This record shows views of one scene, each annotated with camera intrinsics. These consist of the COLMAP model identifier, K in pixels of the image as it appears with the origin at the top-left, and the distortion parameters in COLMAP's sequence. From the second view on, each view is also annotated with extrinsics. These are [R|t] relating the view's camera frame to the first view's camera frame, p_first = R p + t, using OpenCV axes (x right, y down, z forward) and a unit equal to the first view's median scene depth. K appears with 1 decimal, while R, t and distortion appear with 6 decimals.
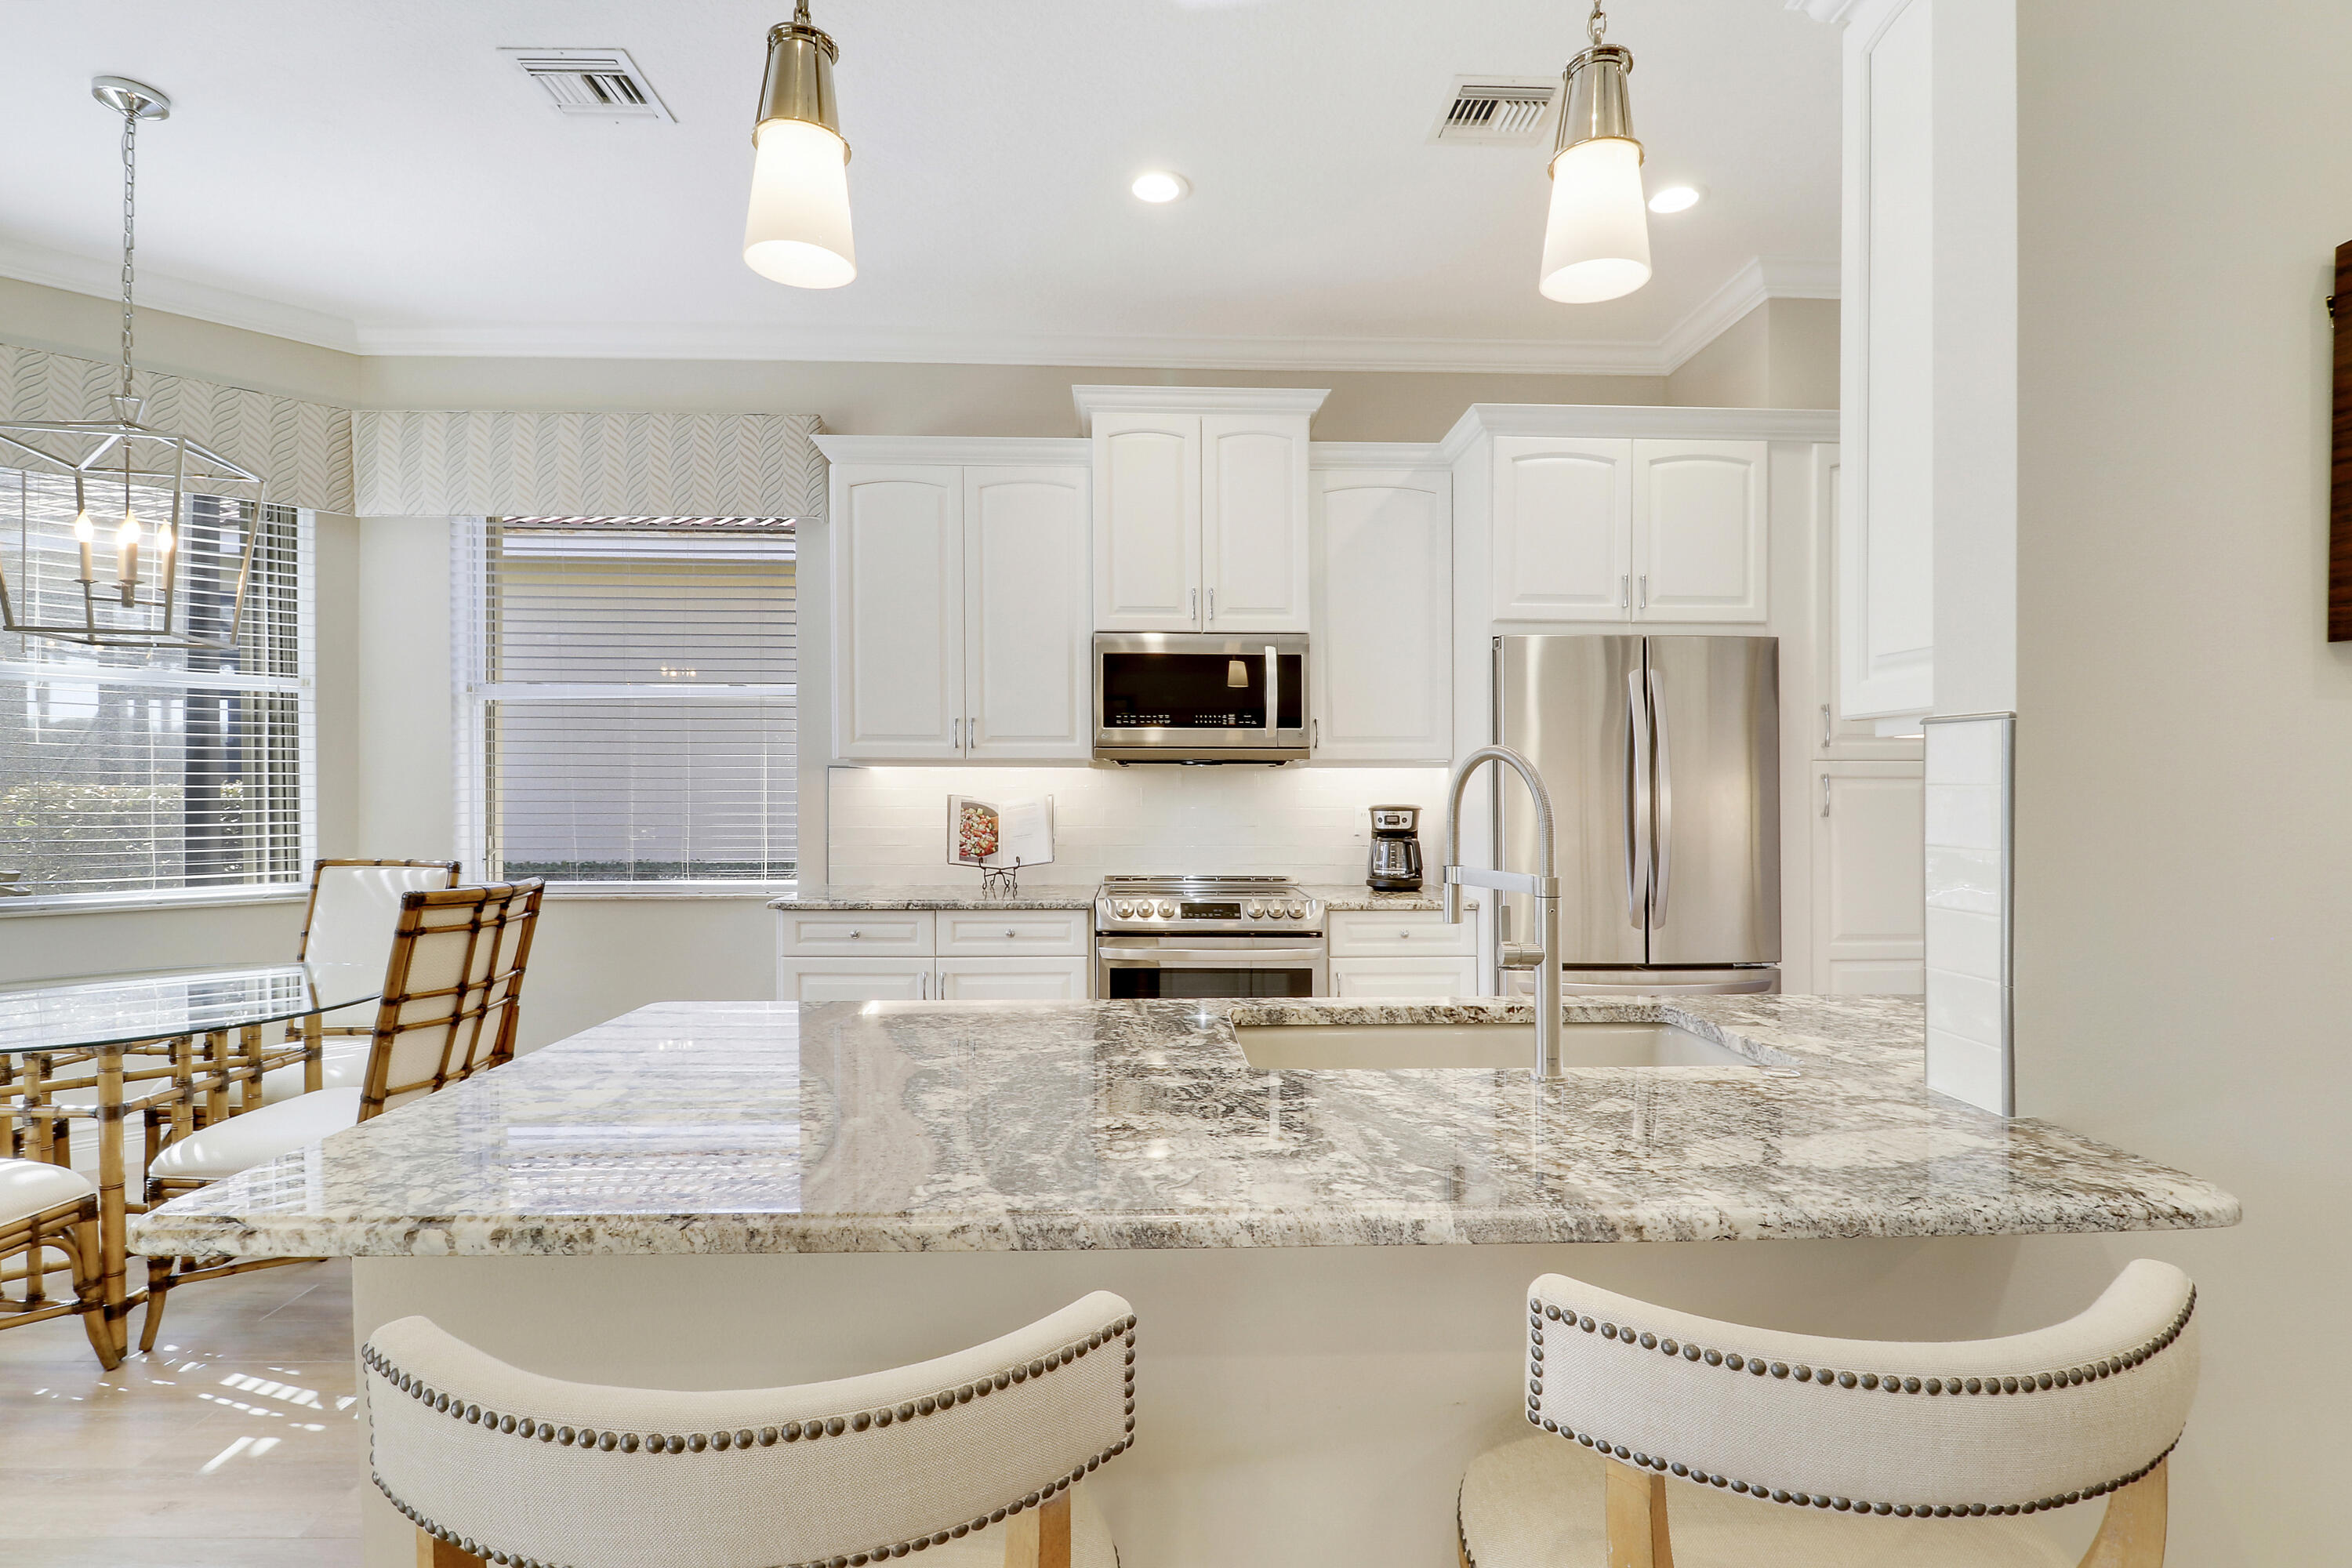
lens RADIAL K [[1105.0, 0, 1178.2], [0, 1105.0, 800.5], [0, 0, 1]] dist [0.002086, -0.007218]
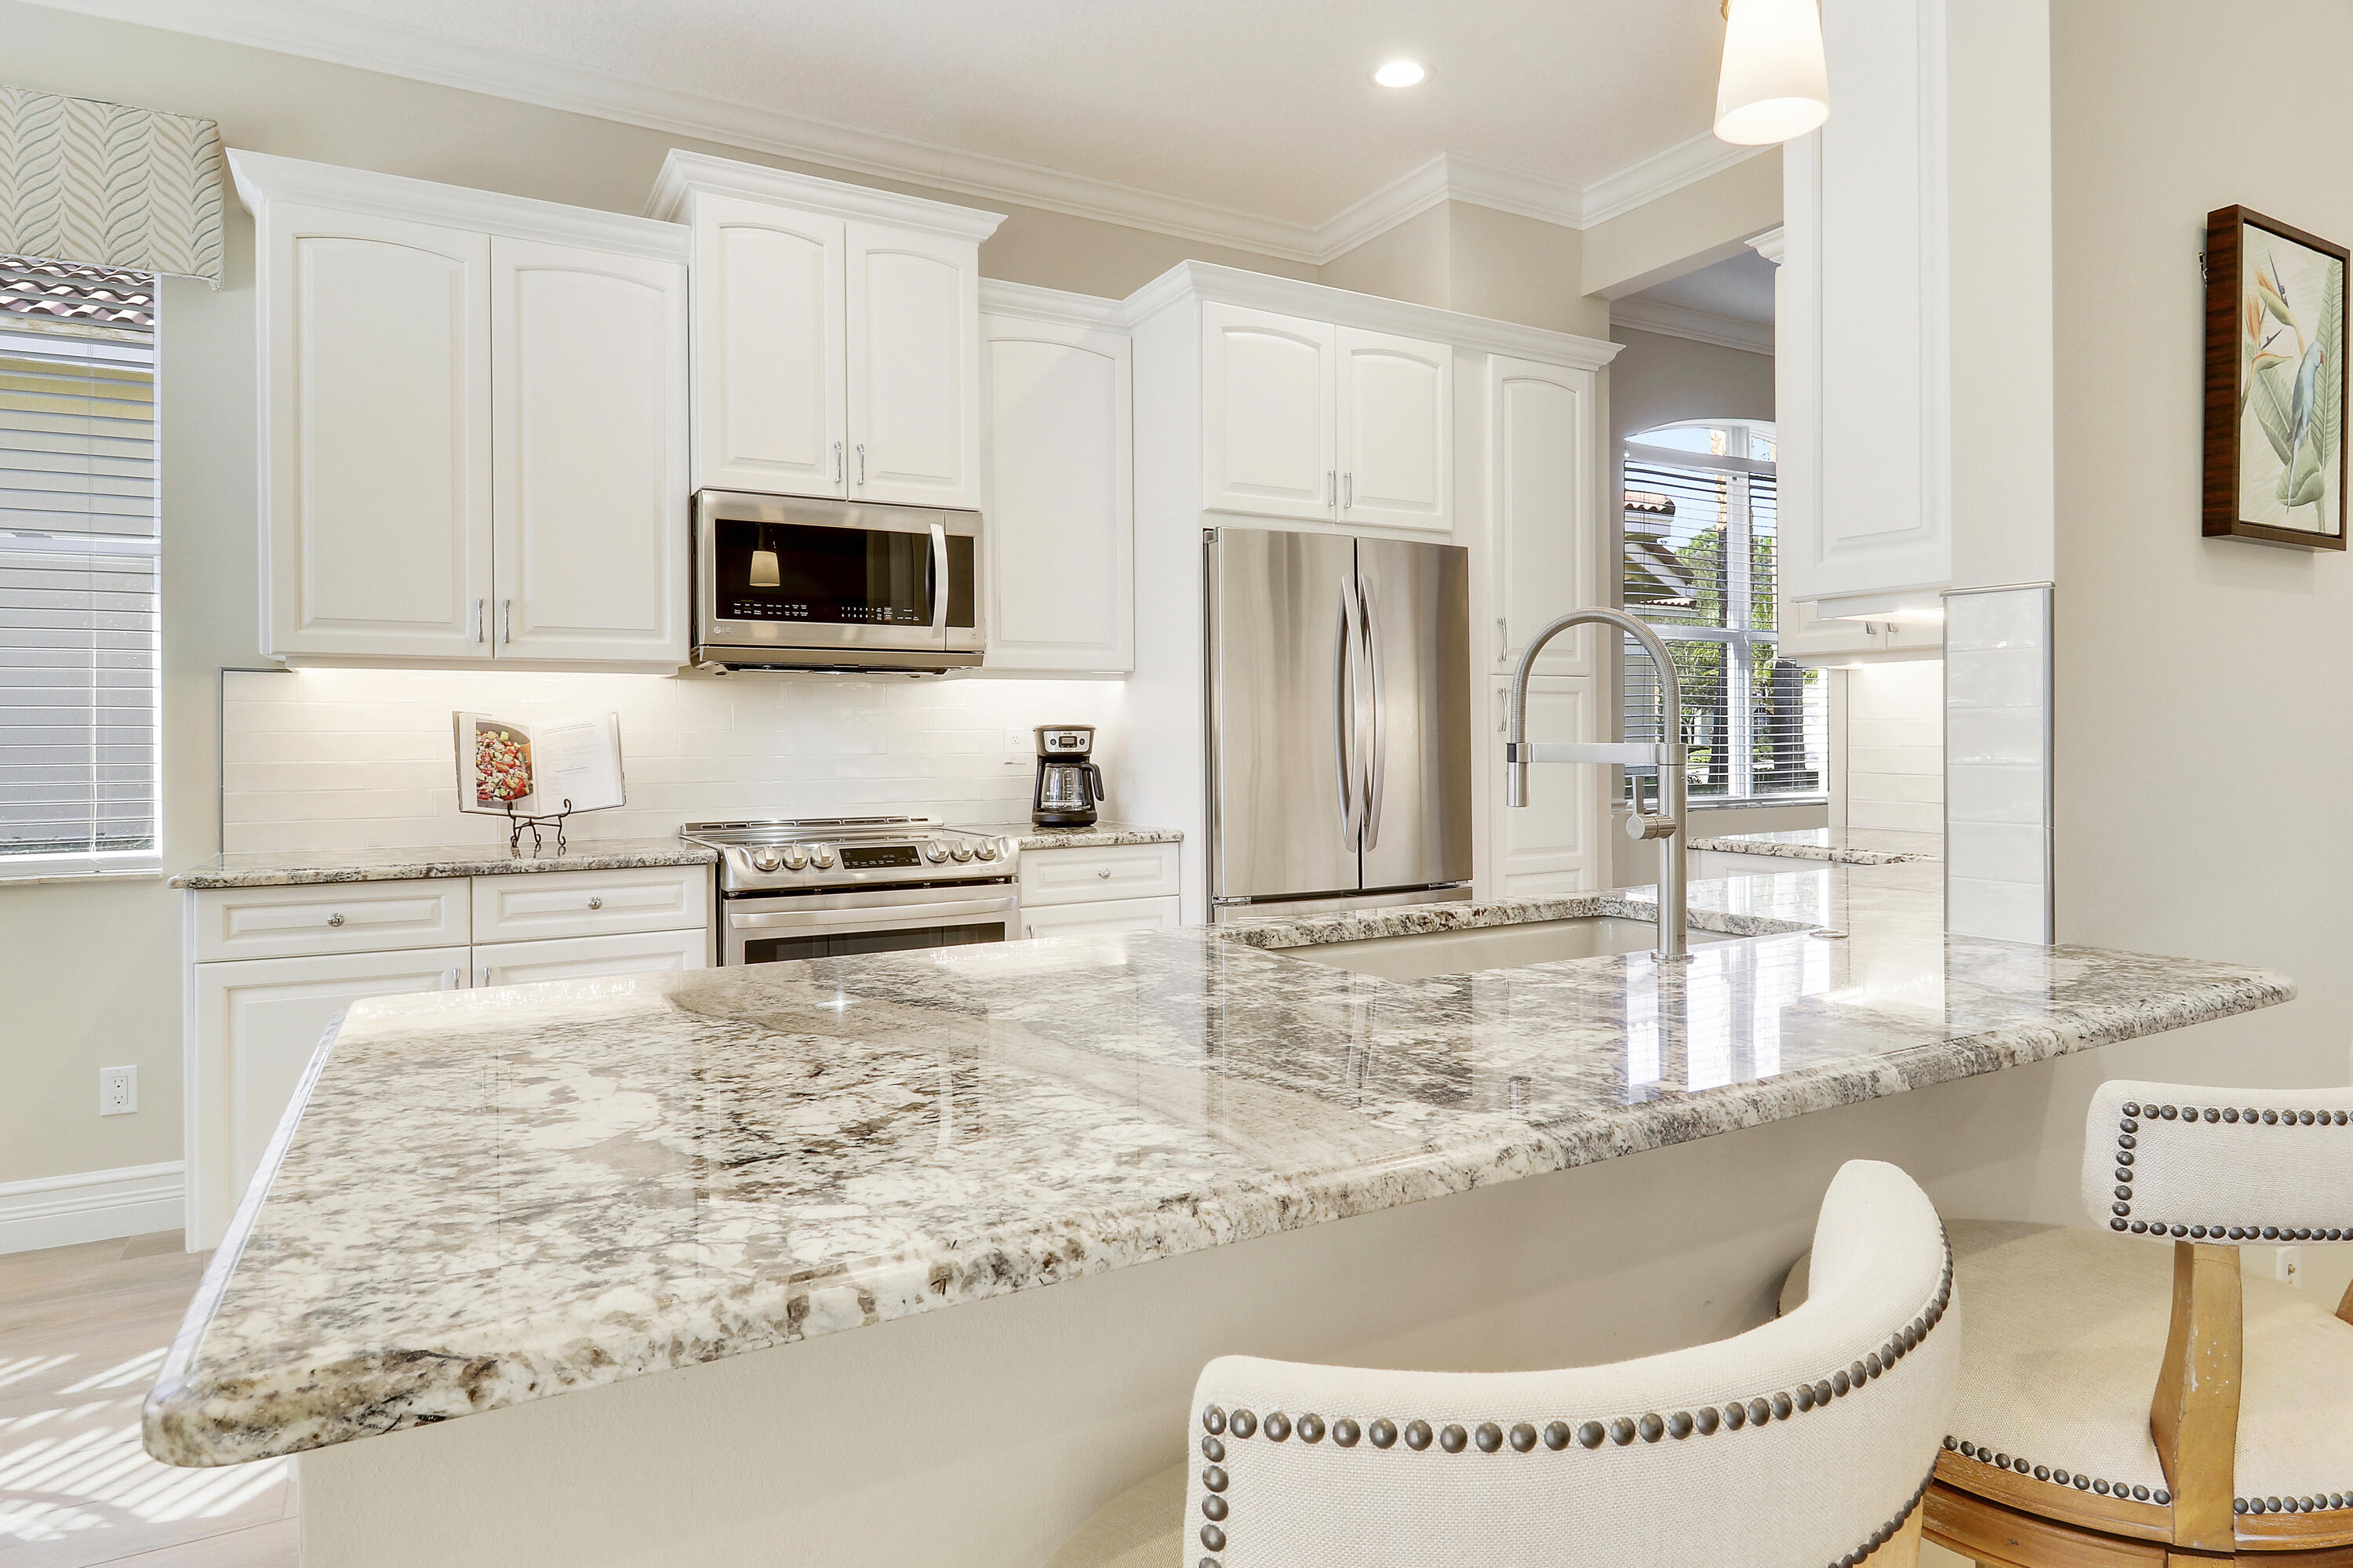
lens RADIAL K [[1325.6, 0, 1183.3], [0, 1325.6, 751.0], [0, 0, 1]] dist [-0.001180, 0.001643]
pose [[0.887166, -0.011714, 0.461303, -0.211877], [0.011741, 0.999927, 0.002812, 0.025235], [-0.461302, 0.002921, 0.887238, 0.070367]]
